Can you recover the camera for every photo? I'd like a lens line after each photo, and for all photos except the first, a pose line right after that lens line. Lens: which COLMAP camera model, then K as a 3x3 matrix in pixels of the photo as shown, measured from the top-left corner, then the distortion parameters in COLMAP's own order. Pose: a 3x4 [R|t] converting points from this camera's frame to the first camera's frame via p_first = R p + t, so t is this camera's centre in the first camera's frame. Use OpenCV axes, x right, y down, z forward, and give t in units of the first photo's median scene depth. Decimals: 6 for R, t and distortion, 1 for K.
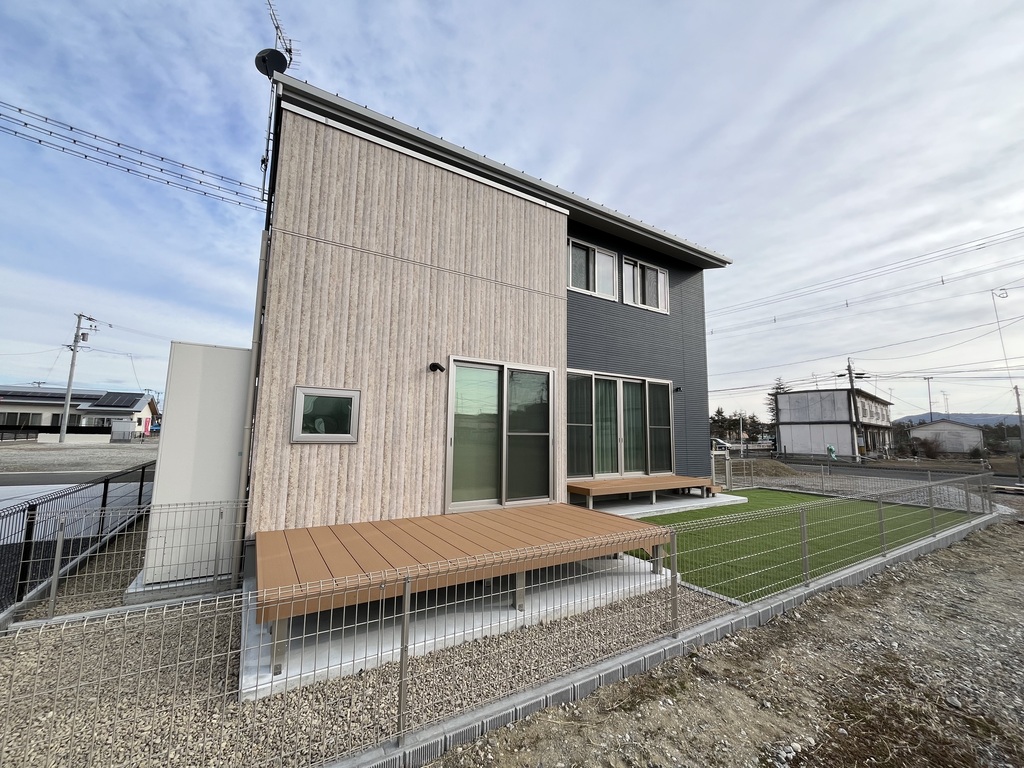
lens RADIAL K [[411.6, 0, 505.3], [0, 411.6, 382.3], [0, 0, 1]] dist [-0.007218, 0.000334]
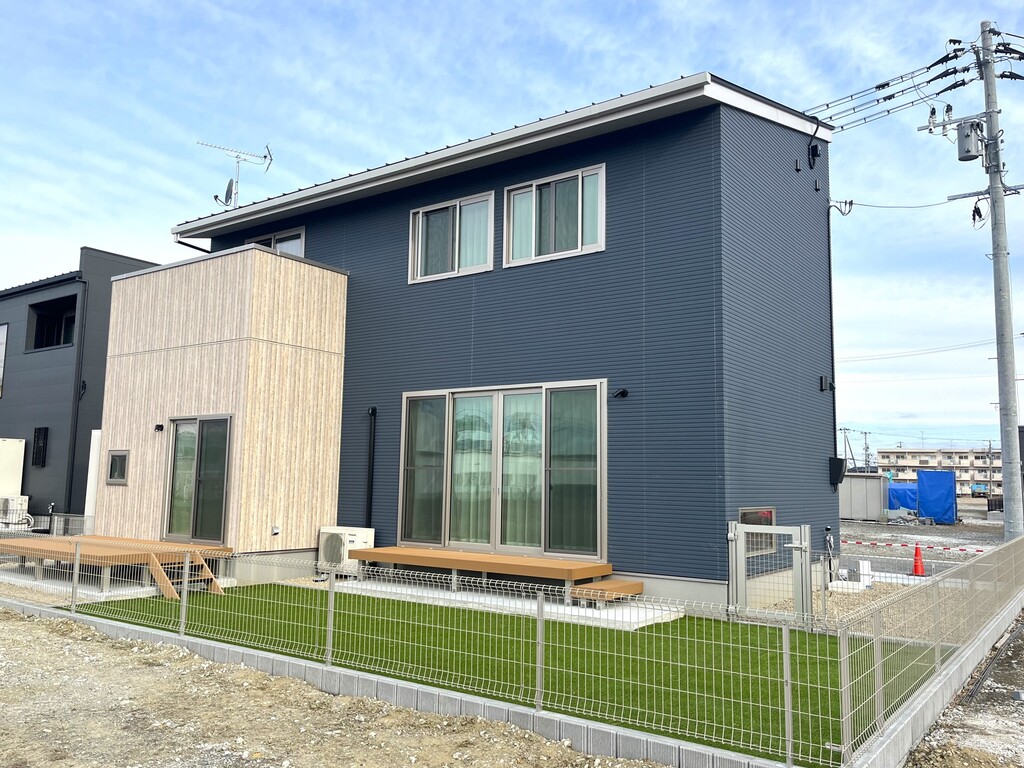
lens RADIAL K [[799.8, 0, 520.5], [0, 799.8, 383.7], [0, 0, 1]] dist [0.029475, -0.008481]
pose [[0.387775, -0.120079, -0.913899, 1.423154], [0.100532, 0.991073, -0.087562, 0.088694], [0.916255, -0.057922, 0.396385, 0.566763]]
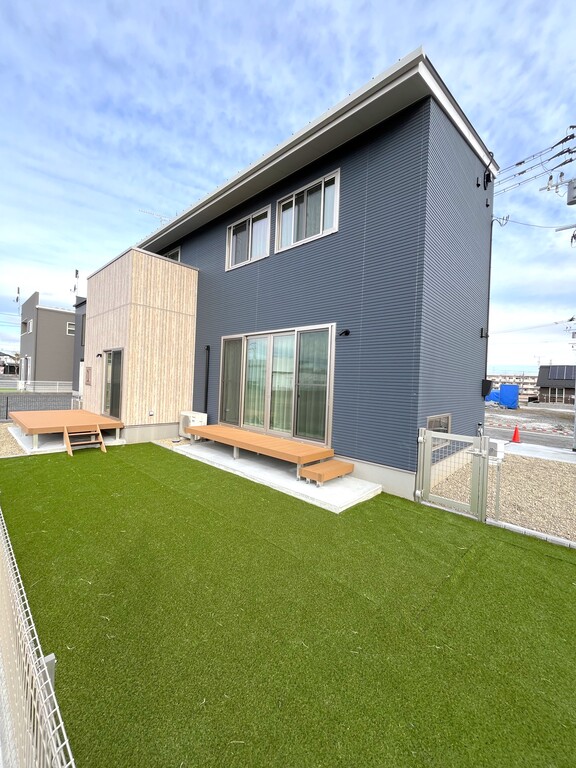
lens RADIAL K [[308.7, 0, 288.0], [0, 308.7, 384.0], [0, 0, 1]] dist [-0.007218, 0.000334]
pose [[0.267931, 0.001527, -0.963437, 1.023563], [0.079804, 0.996527, 0.023773, 0.096141], [0.960127, -0.083256, 0.266879, 0.851090]]
